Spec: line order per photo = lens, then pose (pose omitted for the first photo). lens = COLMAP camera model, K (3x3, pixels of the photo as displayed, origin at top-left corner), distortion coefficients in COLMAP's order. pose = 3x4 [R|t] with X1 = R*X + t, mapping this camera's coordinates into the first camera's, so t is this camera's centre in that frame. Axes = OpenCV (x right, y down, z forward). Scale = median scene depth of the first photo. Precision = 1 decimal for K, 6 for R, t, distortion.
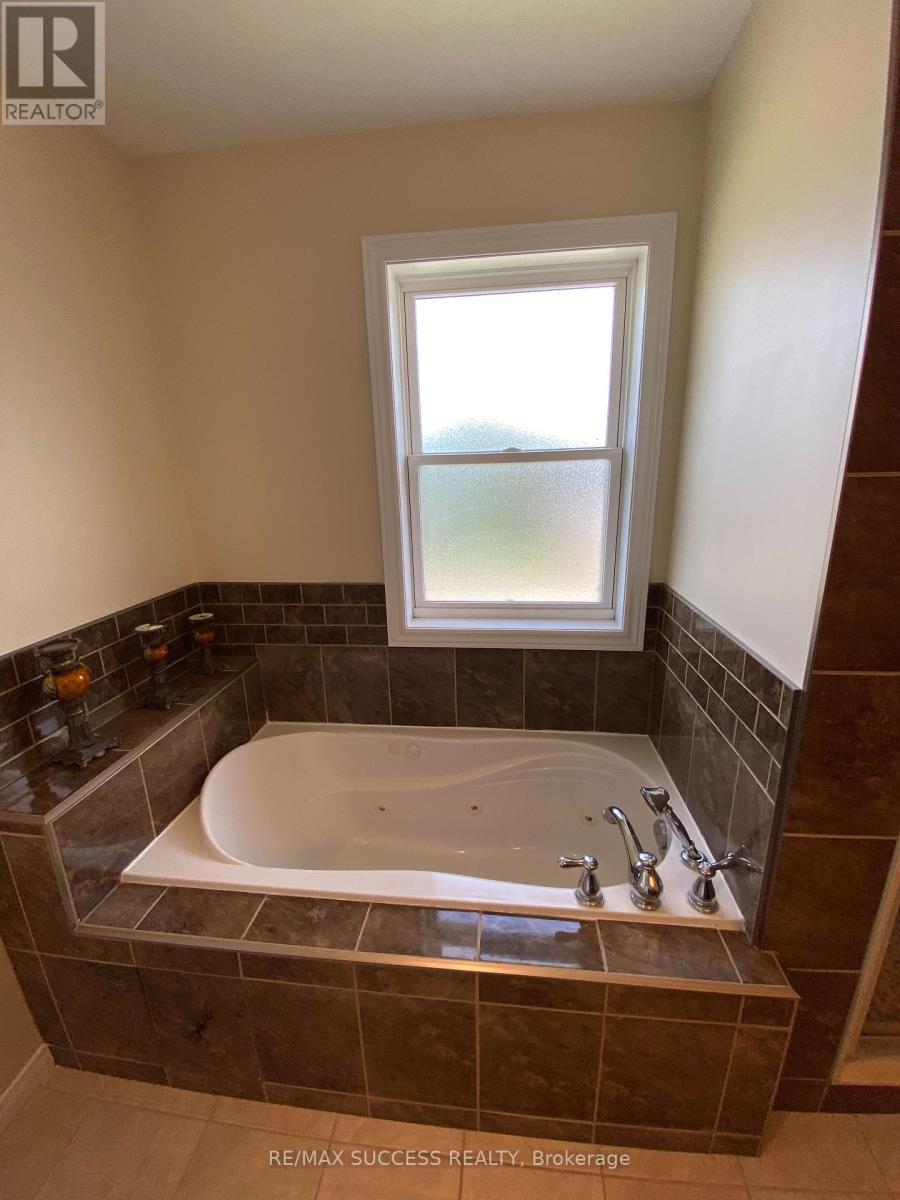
lens RADIAL K [[489.0, 0, 453.4], [0, 489.0, 589.6], [0, 0, 1]] dist [-0.011060, -0.000419]
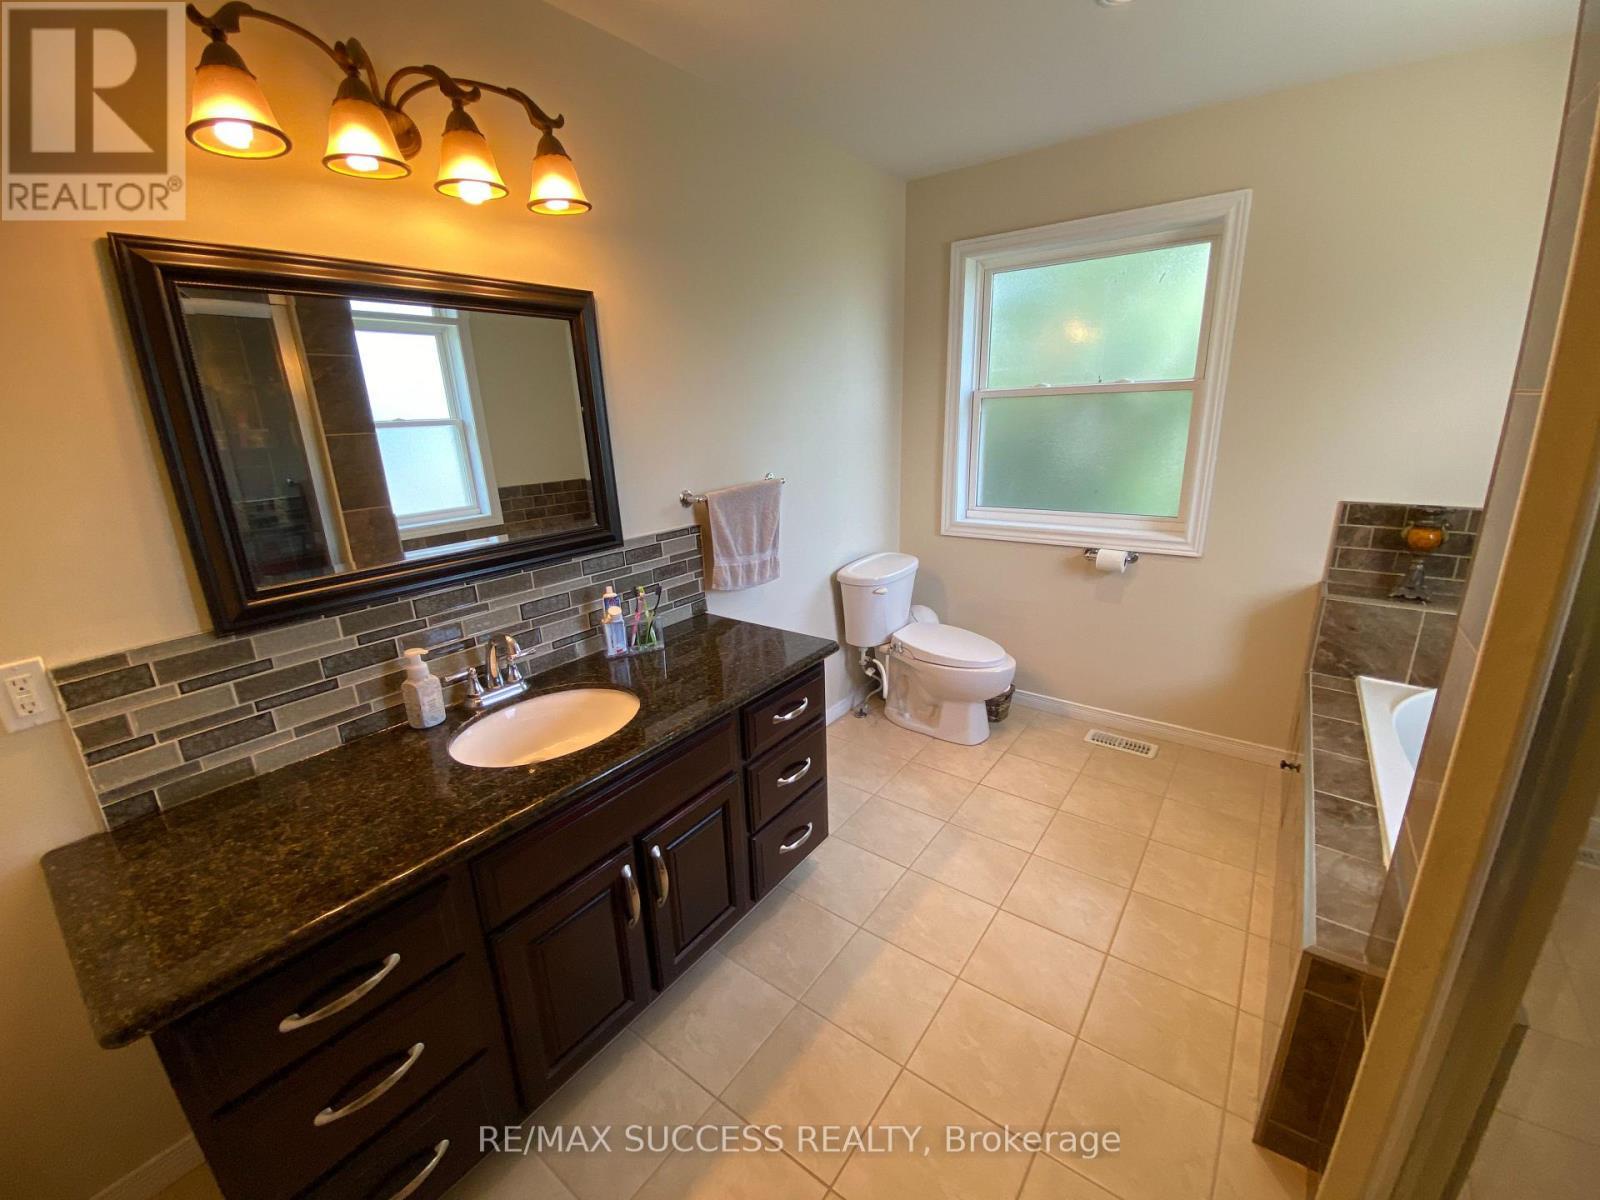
lens RADIAL K [[652.1, 0, 796.1], [0, 652.1, 600.6], [0, 0, 1]] dist [-0.011060, -0.000419]
pose [[-0.504095, 0.286503, -0.814742, 1.208461], [-0.168421, 0.892650, 0.418104, -0.081093], [0.847067, 0.347984, -0.401727, 0.239449]]
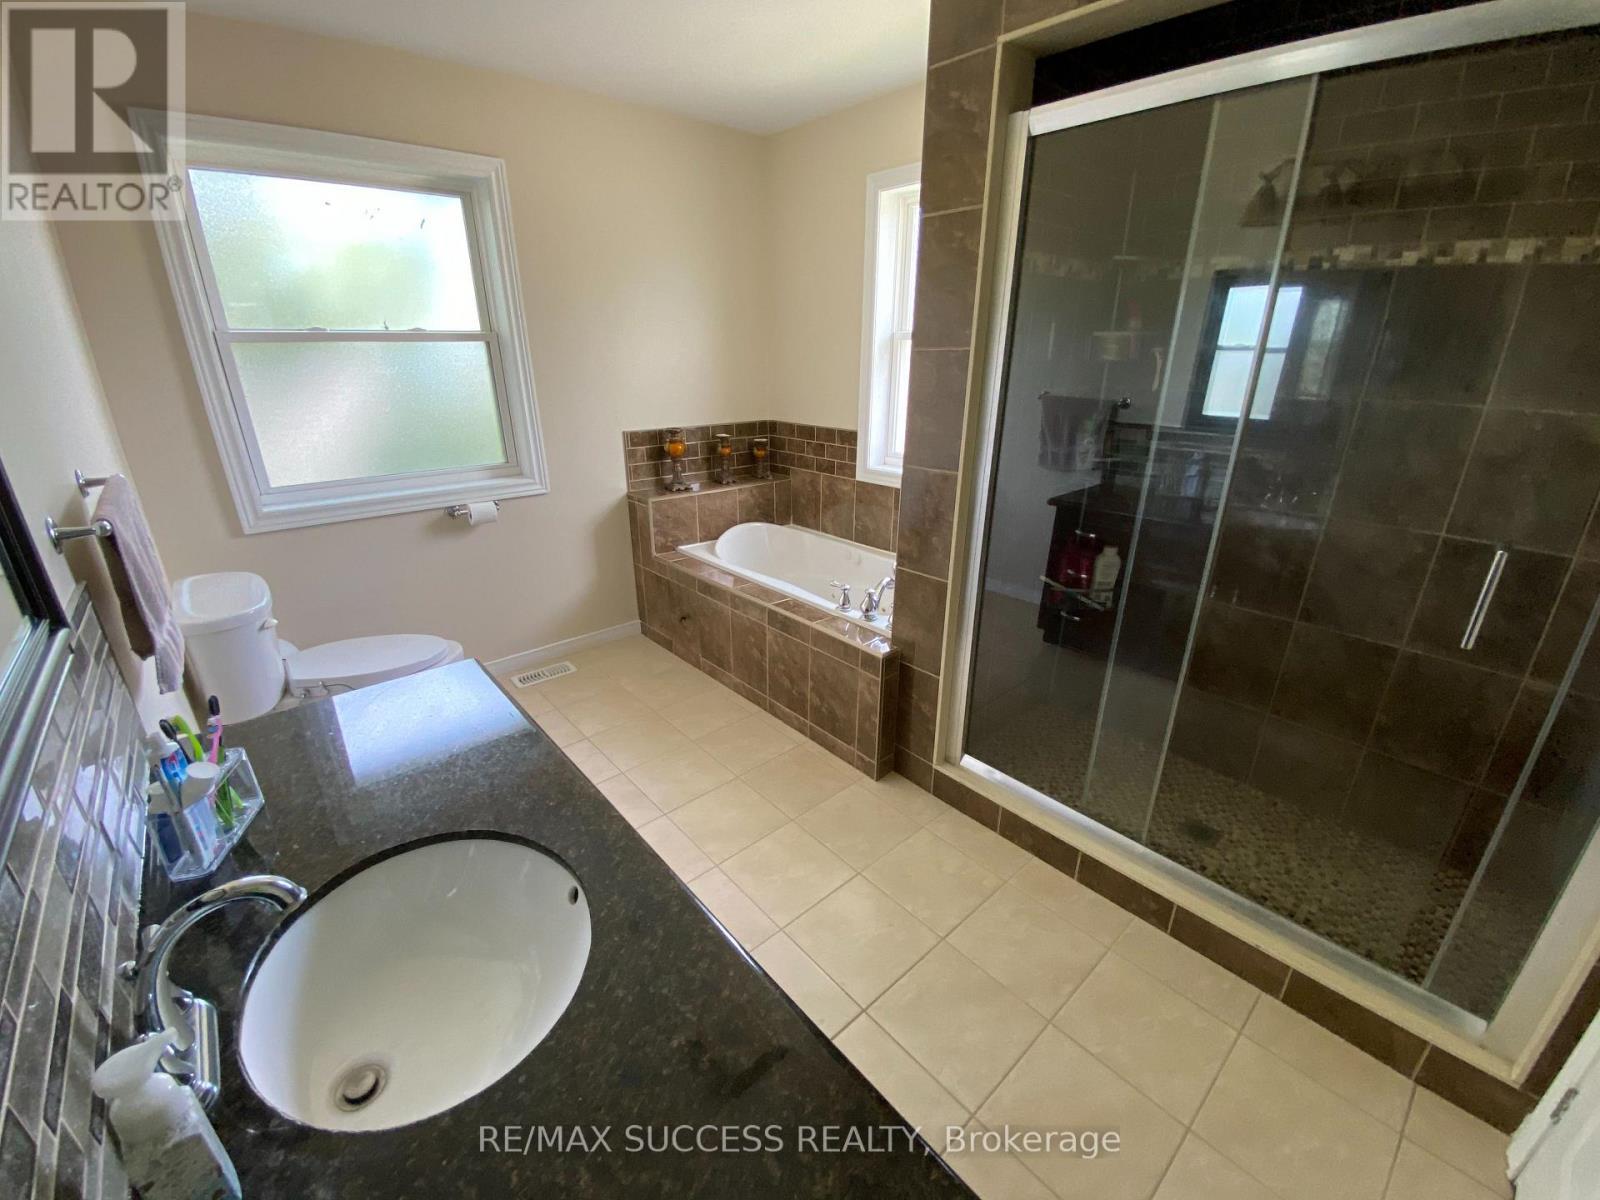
lens RADIAL K [[652.1, 0, 795.7], [0, 652.1, 601.1], [0, 0, 1]] dist [-0.011060, -0.000419]
pose [[0.740019, 0.269705, -0.616143, 1.100199], [-0.191361, 0.962648, 0.191547, 0.144065], [0.644789, -0.023842, 0.763988, -0.595820]]
